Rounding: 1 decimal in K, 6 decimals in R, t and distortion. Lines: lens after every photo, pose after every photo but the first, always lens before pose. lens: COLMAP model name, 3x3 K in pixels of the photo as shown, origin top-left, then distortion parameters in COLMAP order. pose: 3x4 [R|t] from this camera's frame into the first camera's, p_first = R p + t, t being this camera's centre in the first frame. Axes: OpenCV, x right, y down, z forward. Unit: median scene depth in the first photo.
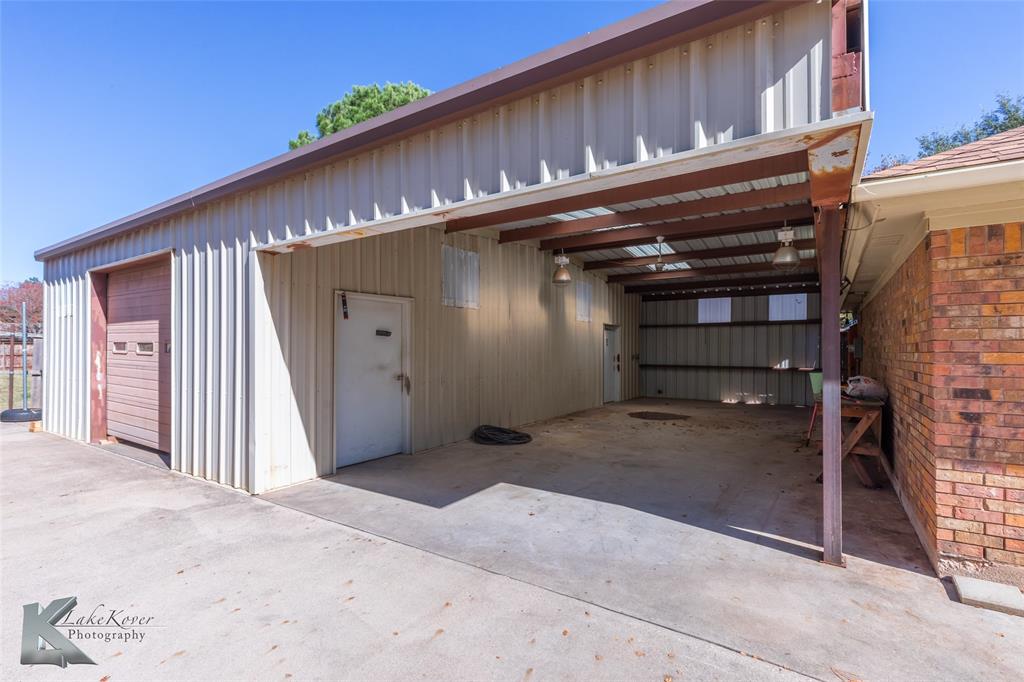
lens RADIAL K [[490.6, 0, 513.7], [0, 490.6, 341.6], [0, 0, 1]] dist [0.001012, 0.000341]
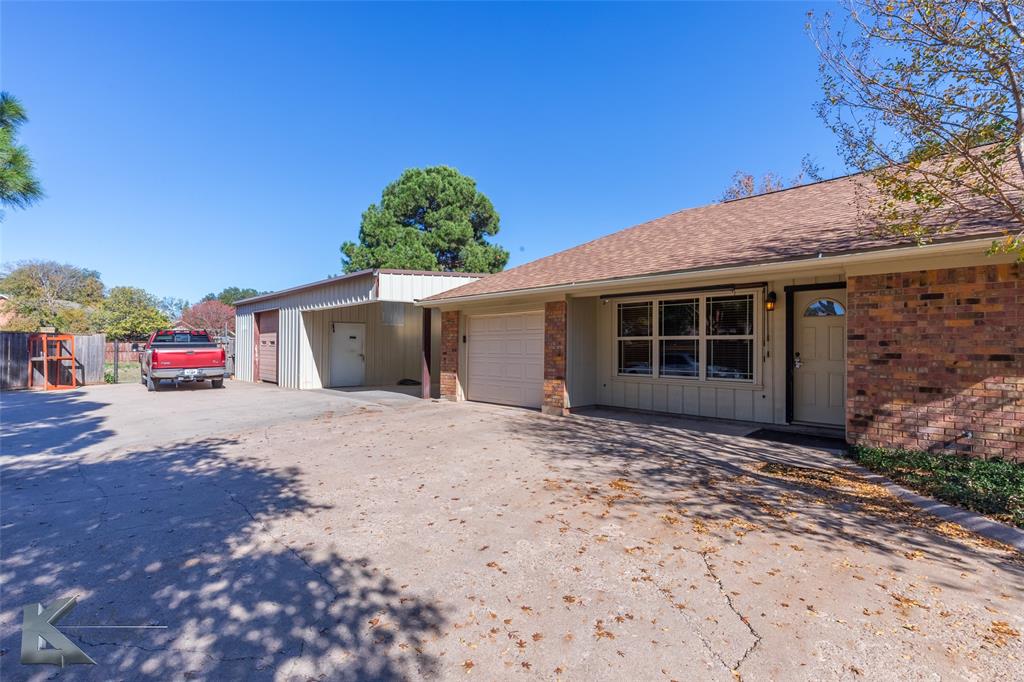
lens RADIAL K [[490.6, 0, 510.7], [0, 490.6, 340.4], [0, 0, 1]] dist [0.001012, 0.000341]
pose [[0.975704, 0.001109, -0.219088, 1.073880], [-0.002745, 0.999971, -0.007162, 0.013175], [0.219074, 0.007589, 0.975679, -1.284565]]
